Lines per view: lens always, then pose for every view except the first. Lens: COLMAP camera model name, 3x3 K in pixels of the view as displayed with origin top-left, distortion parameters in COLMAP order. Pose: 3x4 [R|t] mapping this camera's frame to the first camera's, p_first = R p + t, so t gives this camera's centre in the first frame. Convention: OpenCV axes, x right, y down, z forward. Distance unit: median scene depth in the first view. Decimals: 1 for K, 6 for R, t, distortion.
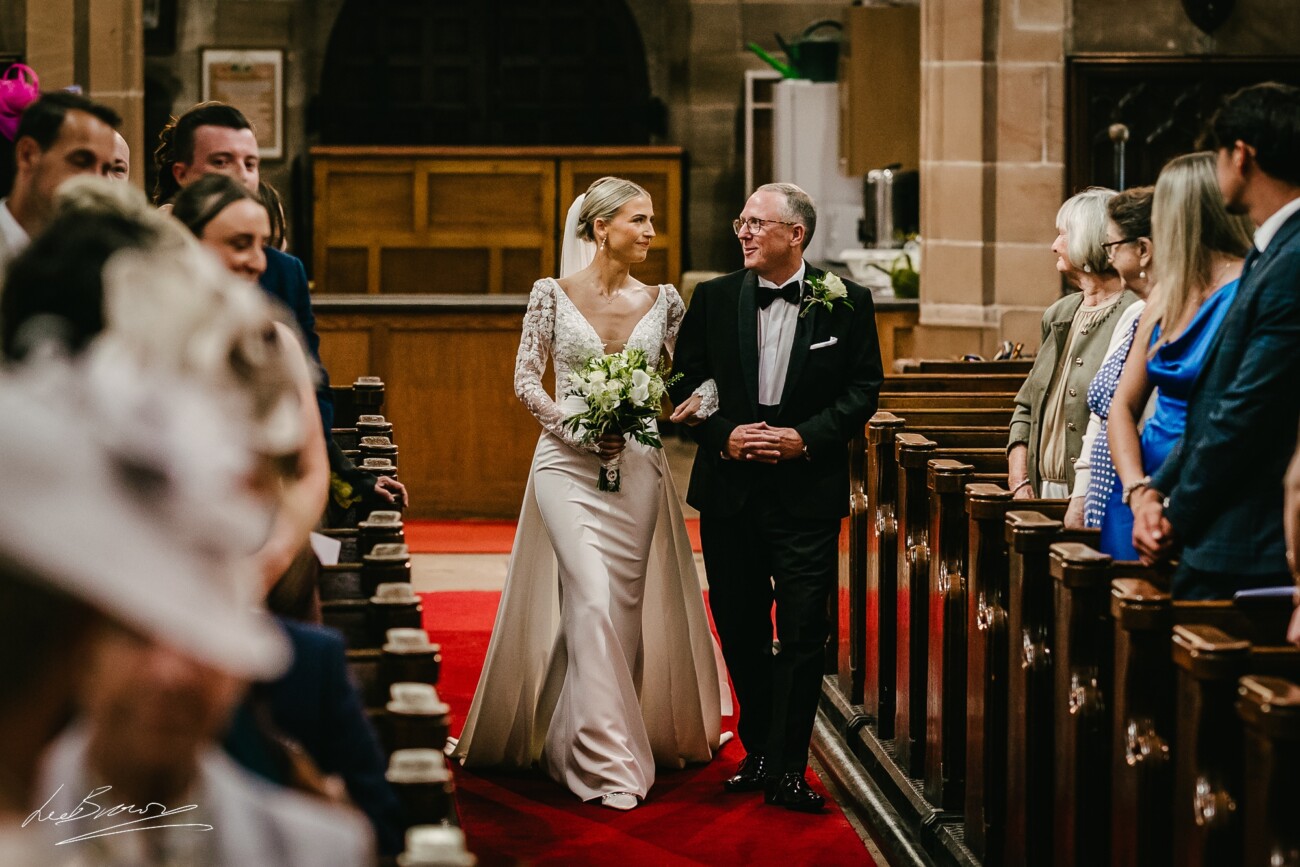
lens RADIAL K [[4865.5, 0, 650.4], [0, 4865.5, 433.5], [0, 0, 1]] dist [-0.178132, 0.676480]
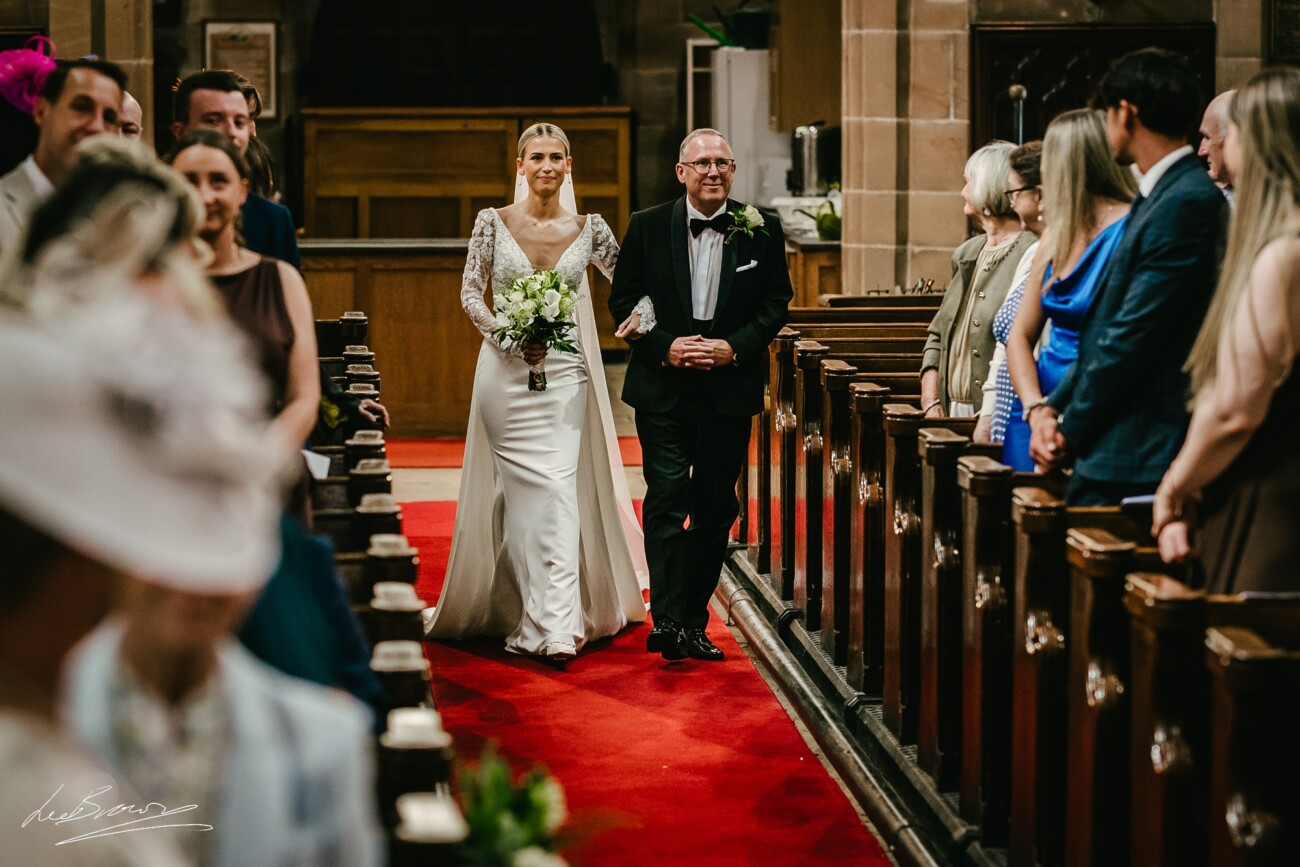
lens RADIAL K [[4865.5, 0, 650.4], [0, 4865.5, 433.5], [0, 0, 1]] dist [-0.178132, 0.676480]
pose [[0.999888, -0.004227, 0.014352, -0.005369], [0.003998, 0.999865, 0.015951, -0.001086], [-0.014417, -0.015892, 0.999770, -0.127972]]
